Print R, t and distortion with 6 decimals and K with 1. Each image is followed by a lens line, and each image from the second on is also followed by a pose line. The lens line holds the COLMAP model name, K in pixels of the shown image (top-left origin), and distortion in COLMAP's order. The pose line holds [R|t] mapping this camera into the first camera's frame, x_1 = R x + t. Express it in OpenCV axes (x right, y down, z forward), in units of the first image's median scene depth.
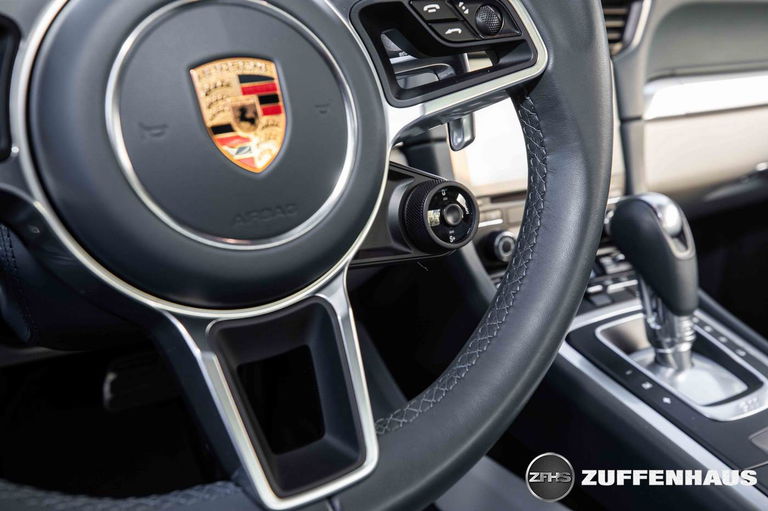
lens RADIAL K [[767.0, 0, 384.0], [0, 767.0, 255.5], [0, 0, 1]] dist [0.014218, 0.003607]
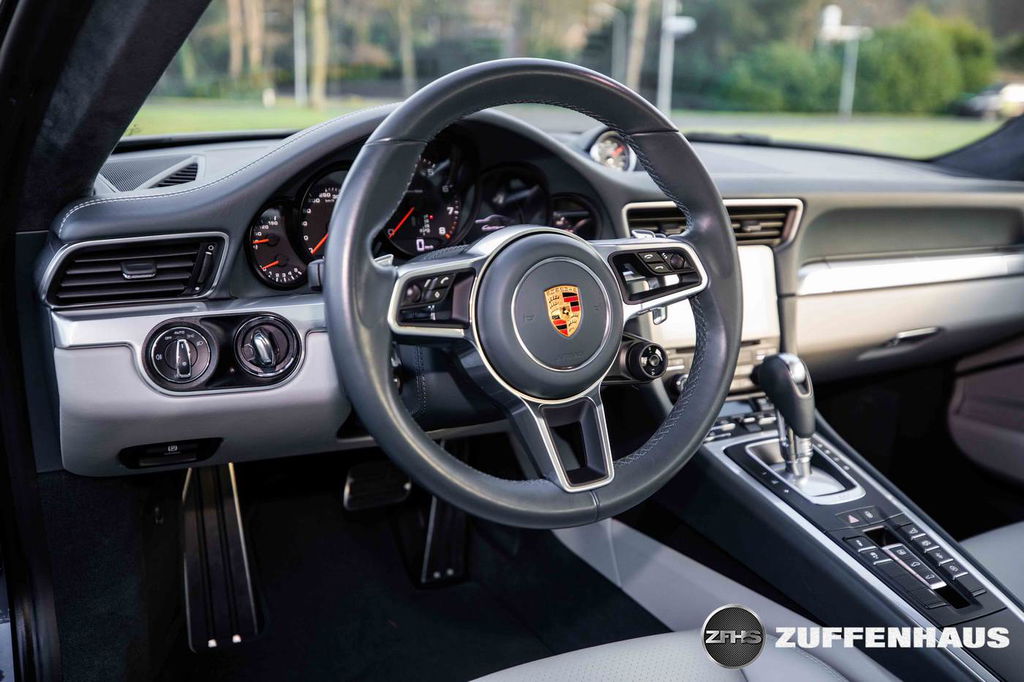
lens RADIAL K [[1022.7, 0, 512.0], [0, 1022.7, 341.0], [0, 0, 1]] dist [0.014218, 0.003607]
pose [[0.998191, 0.054073, -0.026284, -0.169045], [-0.055672, 0.996364, -0.064497, 0.069340], [0.022701, 0.065844, 0.997572, -1.315811]]
